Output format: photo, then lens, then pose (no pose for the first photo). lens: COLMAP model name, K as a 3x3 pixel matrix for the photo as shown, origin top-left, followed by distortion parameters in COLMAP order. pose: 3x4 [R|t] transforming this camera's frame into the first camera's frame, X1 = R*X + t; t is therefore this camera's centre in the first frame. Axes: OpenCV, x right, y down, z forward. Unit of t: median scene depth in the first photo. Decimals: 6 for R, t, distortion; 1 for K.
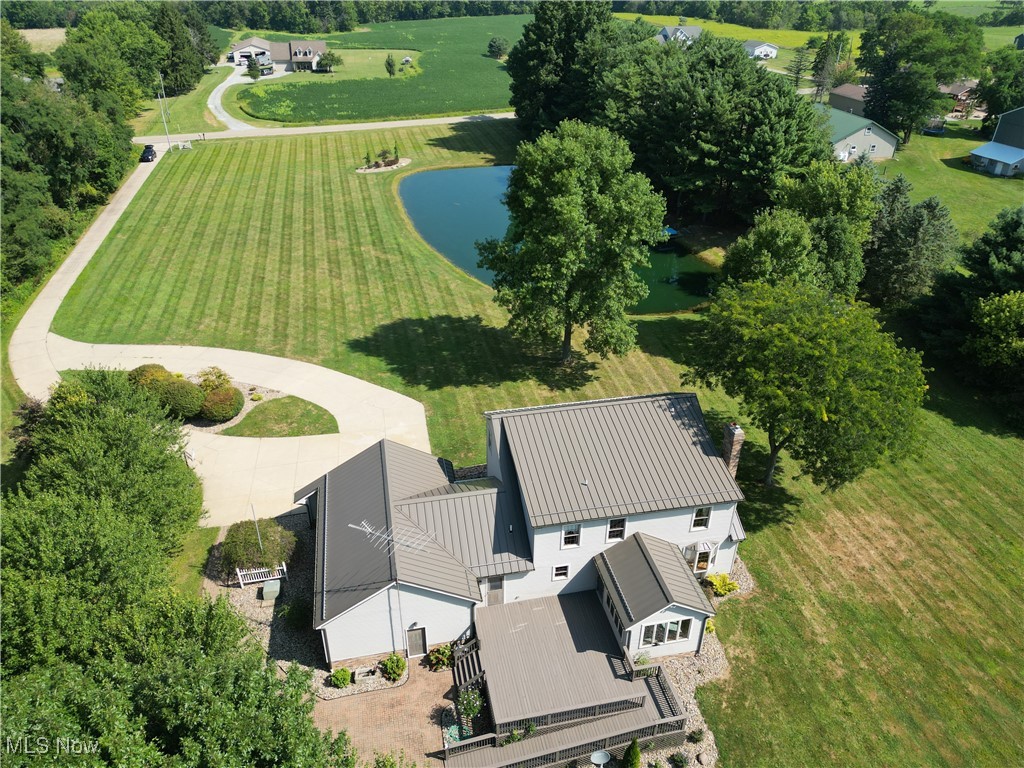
lens RADIAL K [[704.8, 0, 512.0], [0, 704.8, 384.0], [0, 0, 1]] dist [0.058722, -0.046804]
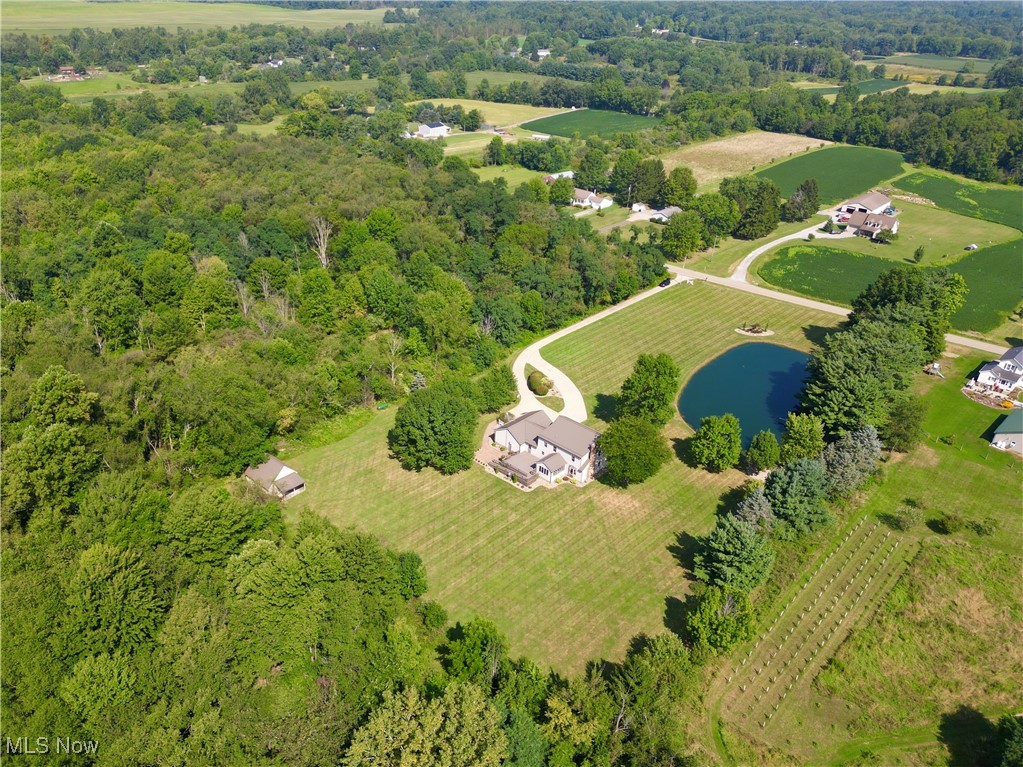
lens RADIAL K [[704.1, 0, 511.5], [0, 704.1, 383.5], [0, 0, 1]] dist [0.058722, -0.046804]
pose [[0.588541, 0.399176, -0.703049, 2.347514], [-0.460392, 0.880311, 0.114416, -0.402420], [0.664574, 0.256340, 0.701877, -1.784535]]
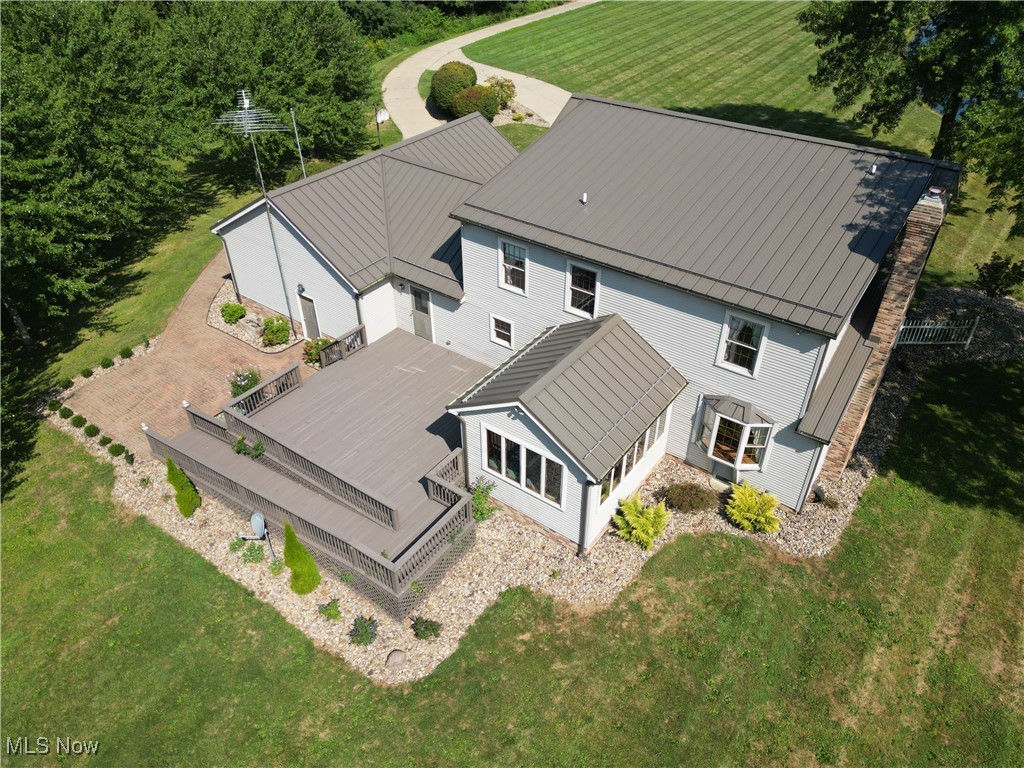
lens RADIAL K [[704.8, 0, 512.0], [0, 704.8, 384.0], [0, 0, 1]] dist [0.058722, -0.046804]
pose [[0.673489, 0.444216, -0.590834, 0.422891], [-0.371501, 0.894421, 0.248995, 0.140211], [0.639061, 0.051800, 0.767409, 0.499417]]
